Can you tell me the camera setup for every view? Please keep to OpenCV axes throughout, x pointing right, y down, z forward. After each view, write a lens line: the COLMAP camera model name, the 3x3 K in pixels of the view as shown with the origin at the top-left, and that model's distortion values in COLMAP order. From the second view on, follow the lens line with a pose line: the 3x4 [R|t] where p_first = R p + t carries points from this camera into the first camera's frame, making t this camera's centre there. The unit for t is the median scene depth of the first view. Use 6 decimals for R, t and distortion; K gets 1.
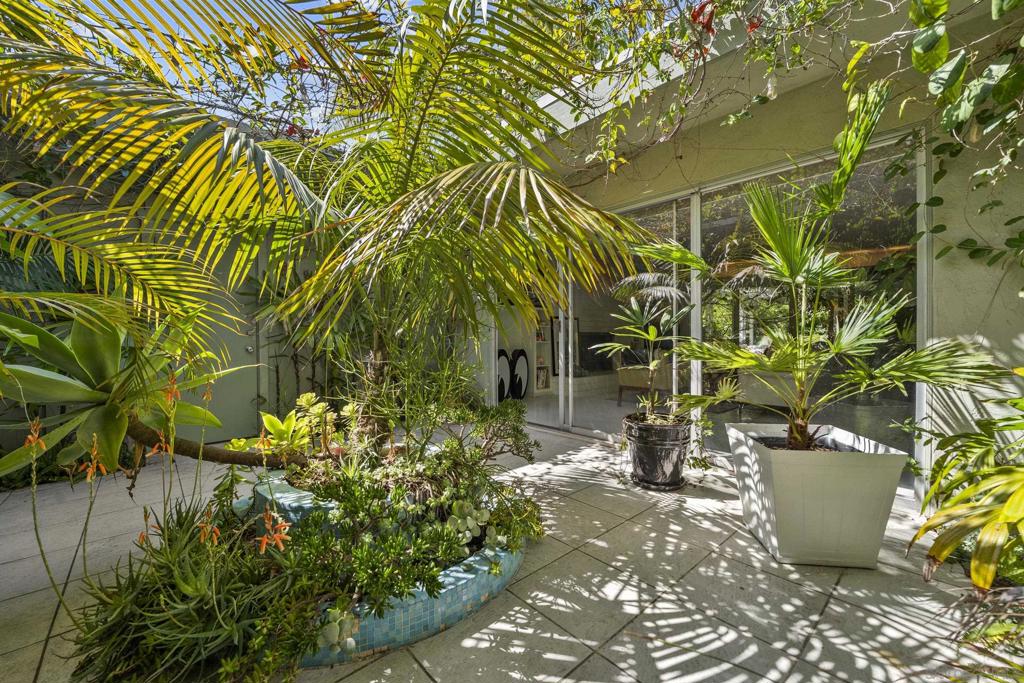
lens RADIAL K [[415.1, 0, 511.0], [0, 415.1, 337.7], [0, 0, 1]] dist [-0.003301, -0.000133]
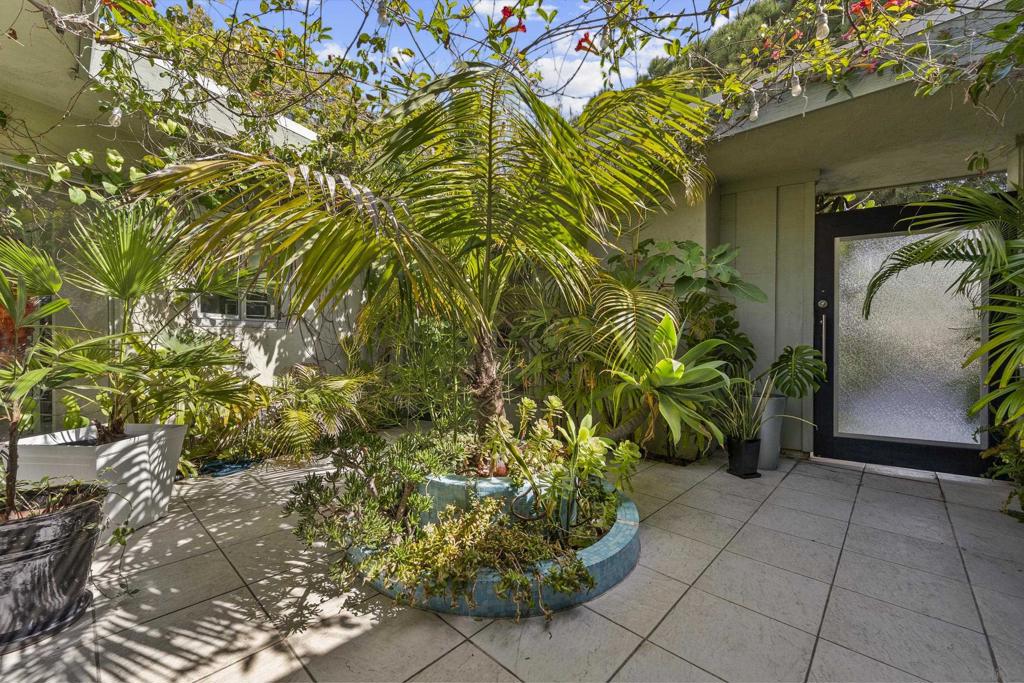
lens RADIAL K [[415.1, 0, 512.3], [0, 415.1, 342.8], [0, 0, 1]] dist [-0.003301, -0.000133]
pose [[-0.995497, 0.011508, -0.094090, -0.277798], [0.010781, 0.999908, 0.008228, -0.004398], [0.094176, 0.007177, -0.995530, 2.009522]]
